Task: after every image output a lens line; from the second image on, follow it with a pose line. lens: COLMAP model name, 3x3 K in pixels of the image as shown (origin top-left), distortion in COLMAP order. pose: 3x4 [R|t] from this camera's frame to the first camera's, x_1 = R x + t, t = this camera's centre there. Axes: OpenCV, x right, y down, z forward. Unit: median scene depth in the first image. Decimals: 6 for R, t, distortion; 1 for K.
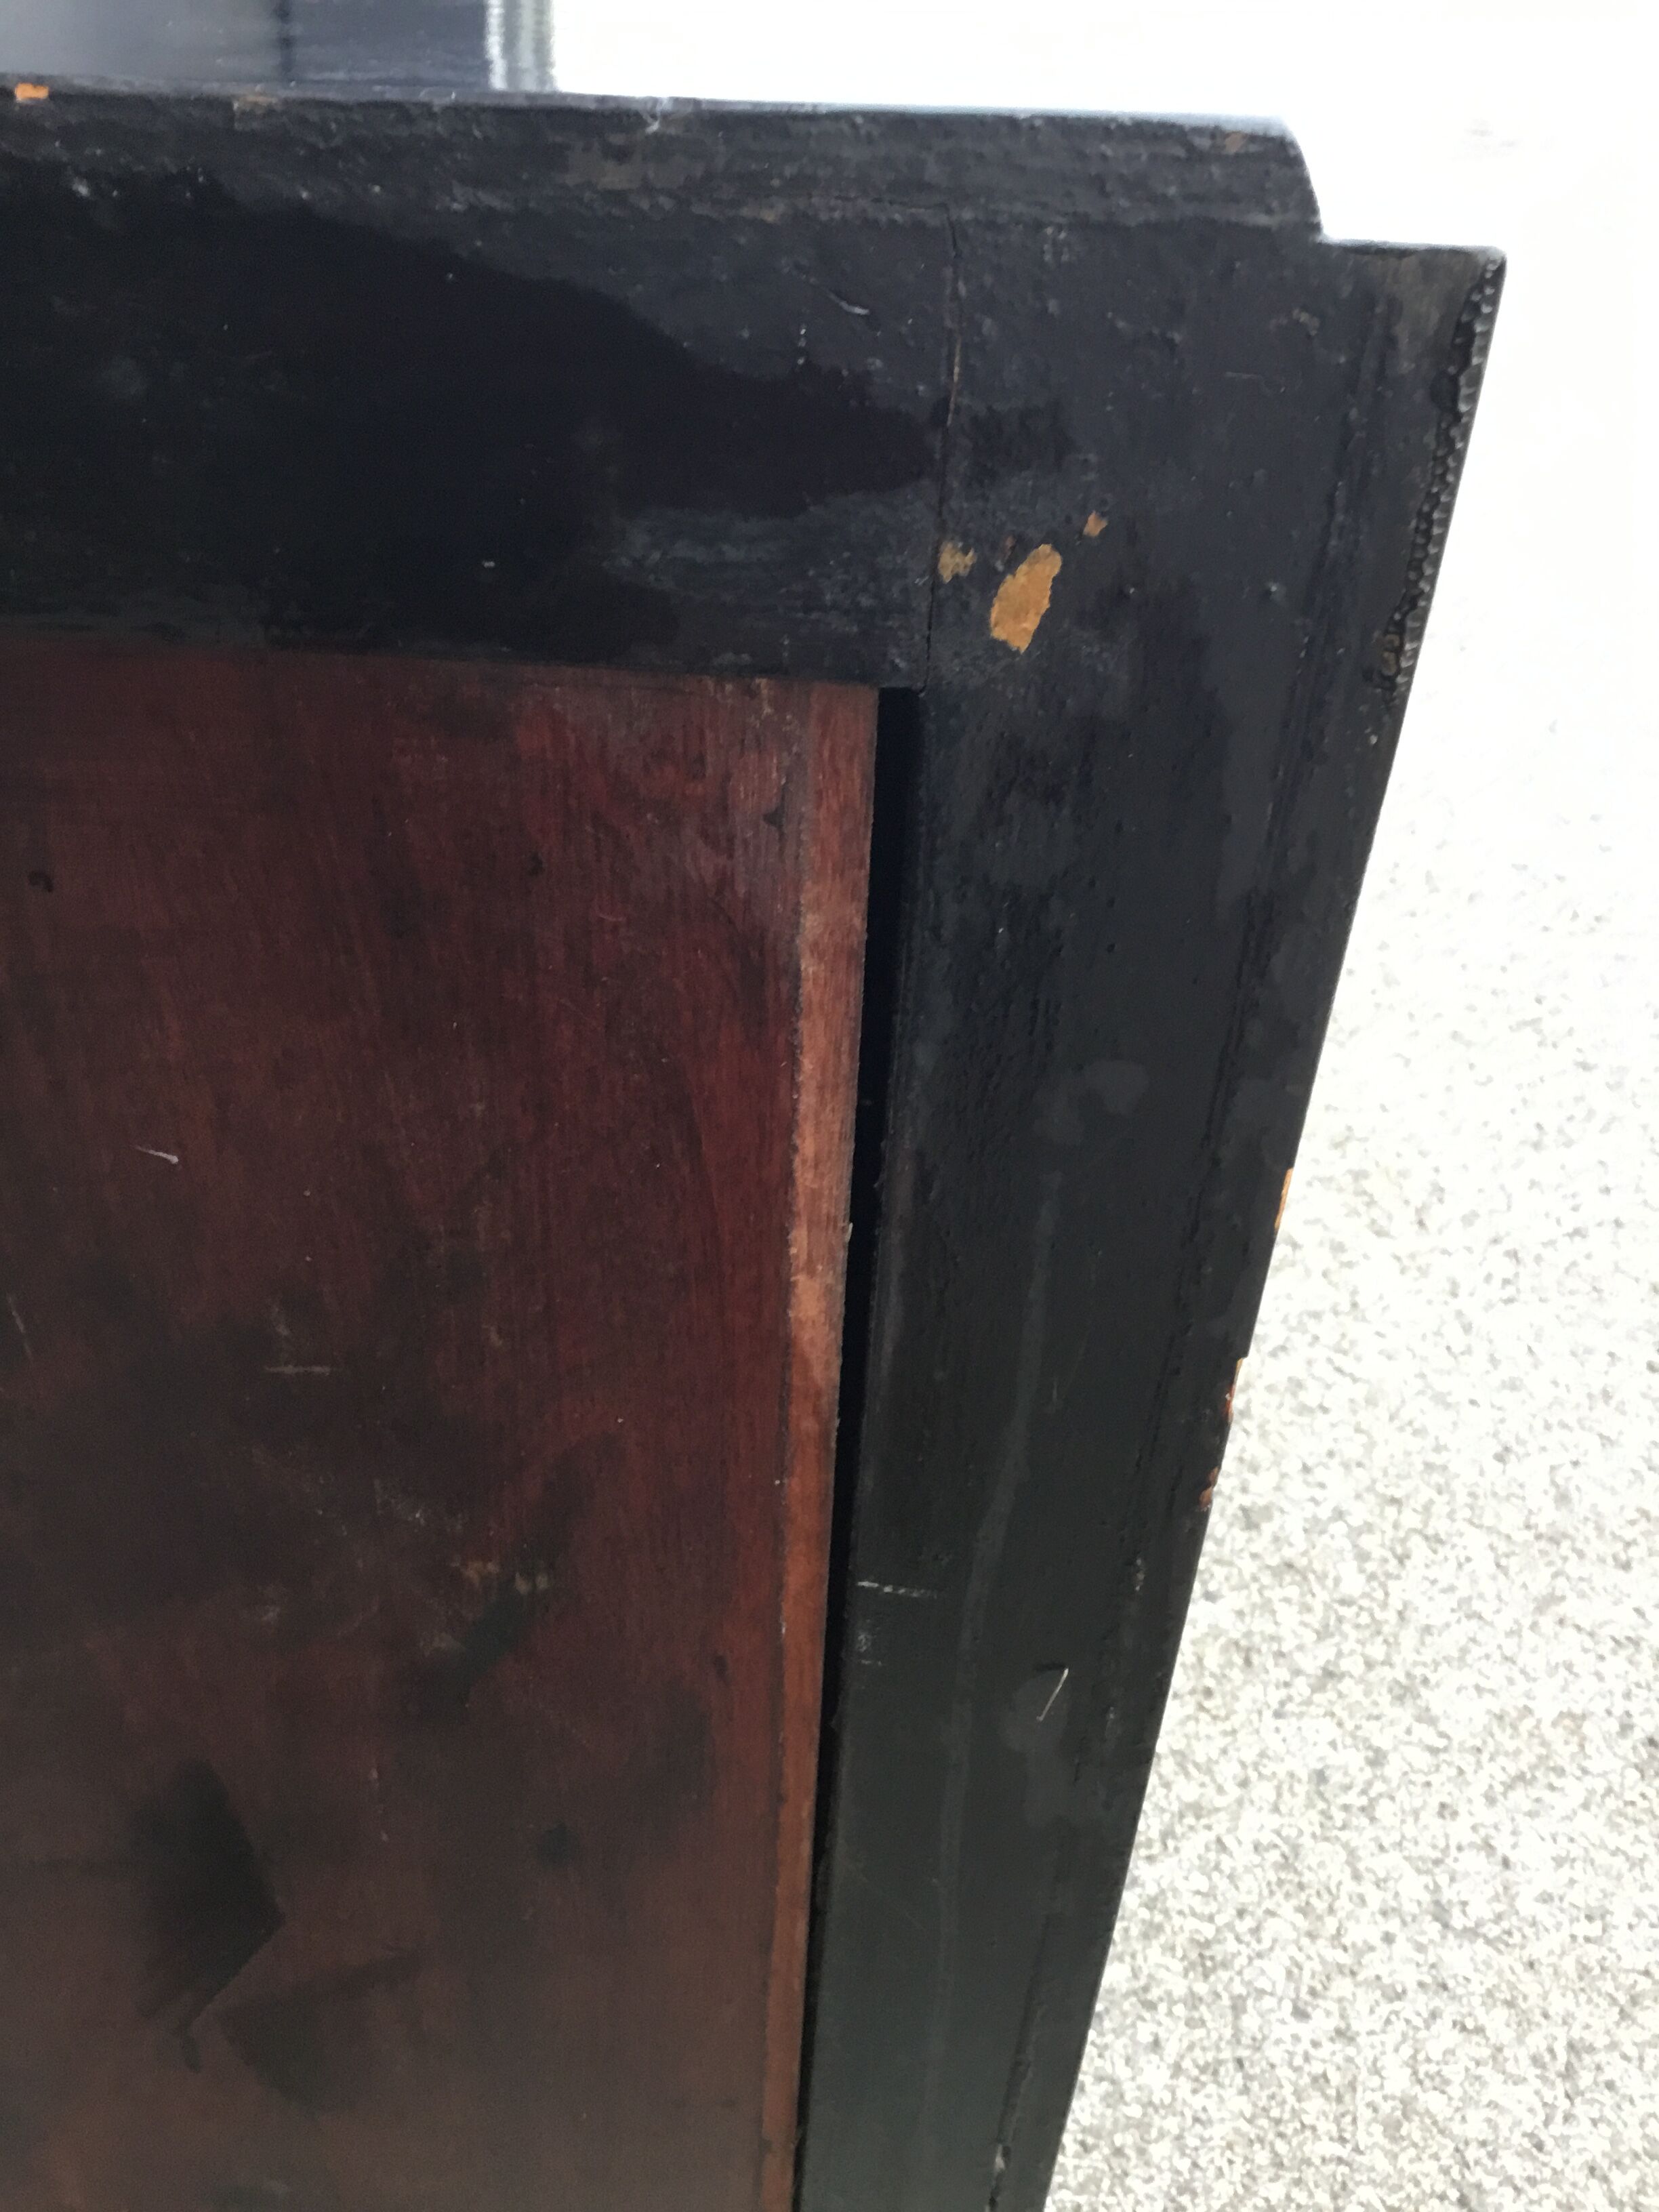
lens RADIAL K [[1991.2, 0, 847.0], [0, 1991.2, 1166.7], [0, 0, 1]] dist [0.080645, -0.133893]
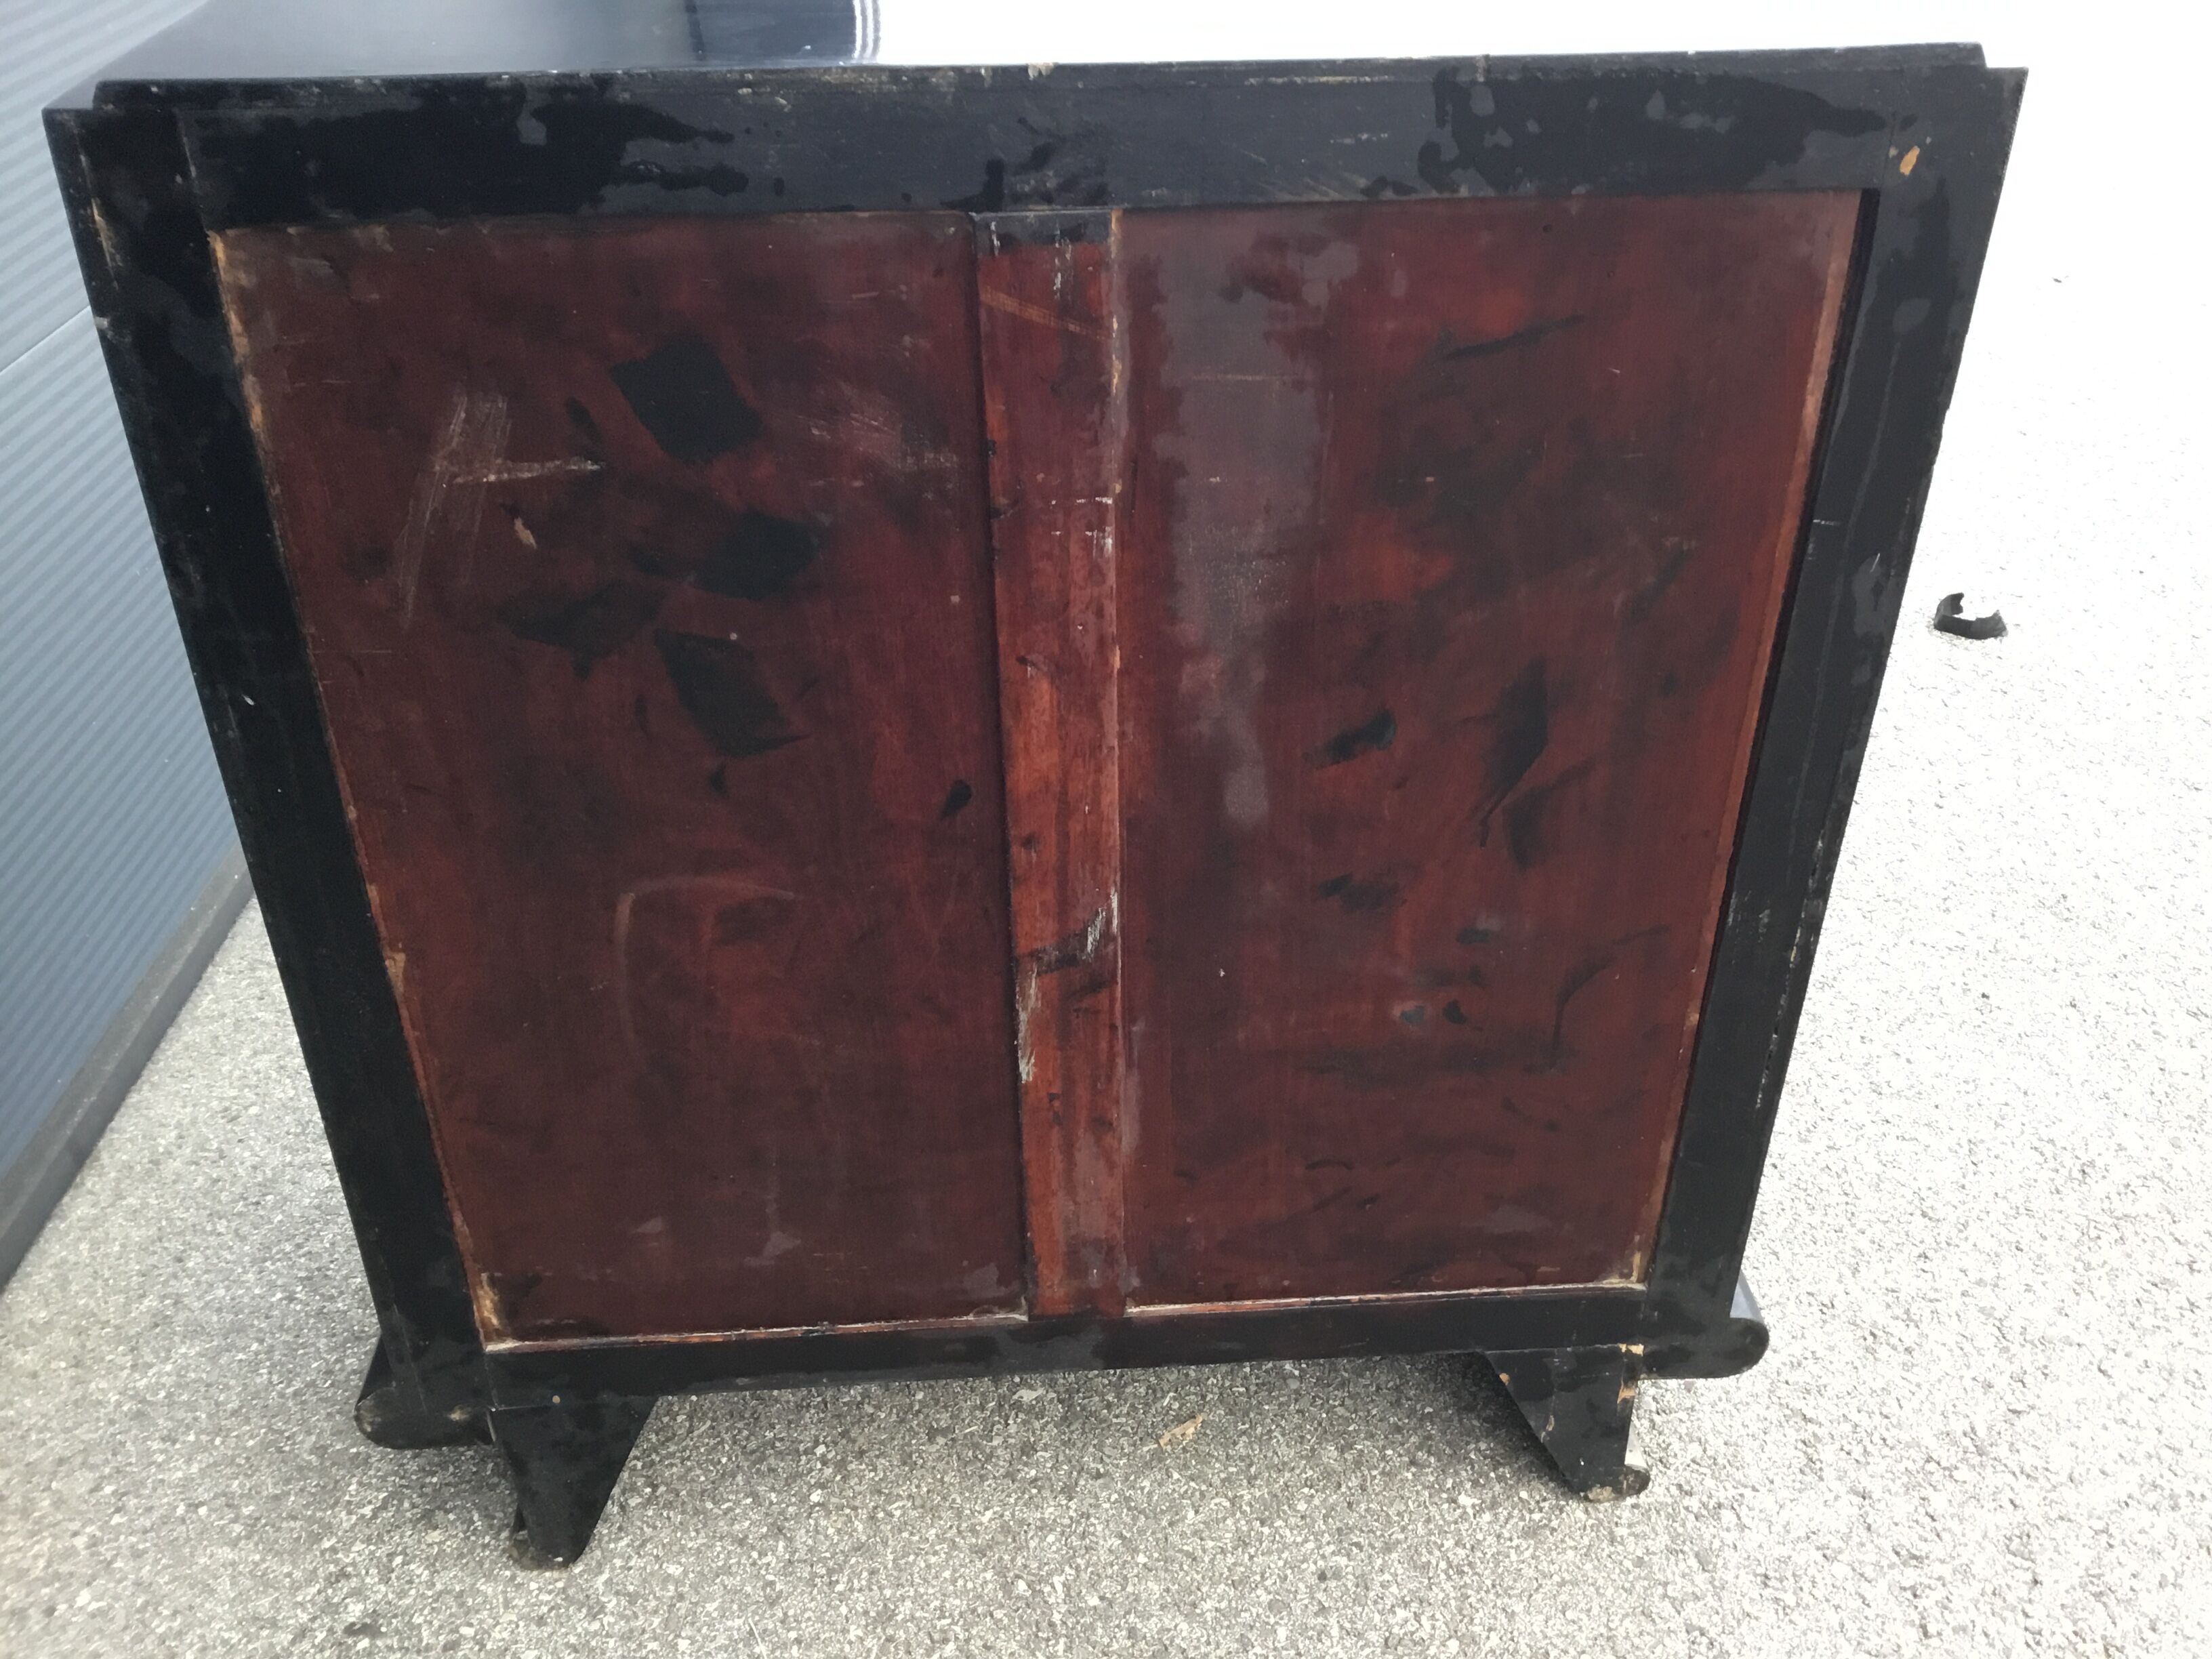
lens RADIAL K [[1991.2, 0, 1074.6], [0, 1991.2, 878.1], [0, 0, 1]] dist [0.080645, -0.133893]
pose [[0.994607, -0.092039, 0.047813, -0.440677], [0.095993, 0.991457, -0.088309, 0.308380], [-0.039277, 0.092423, 0.994945, -0.646846]]
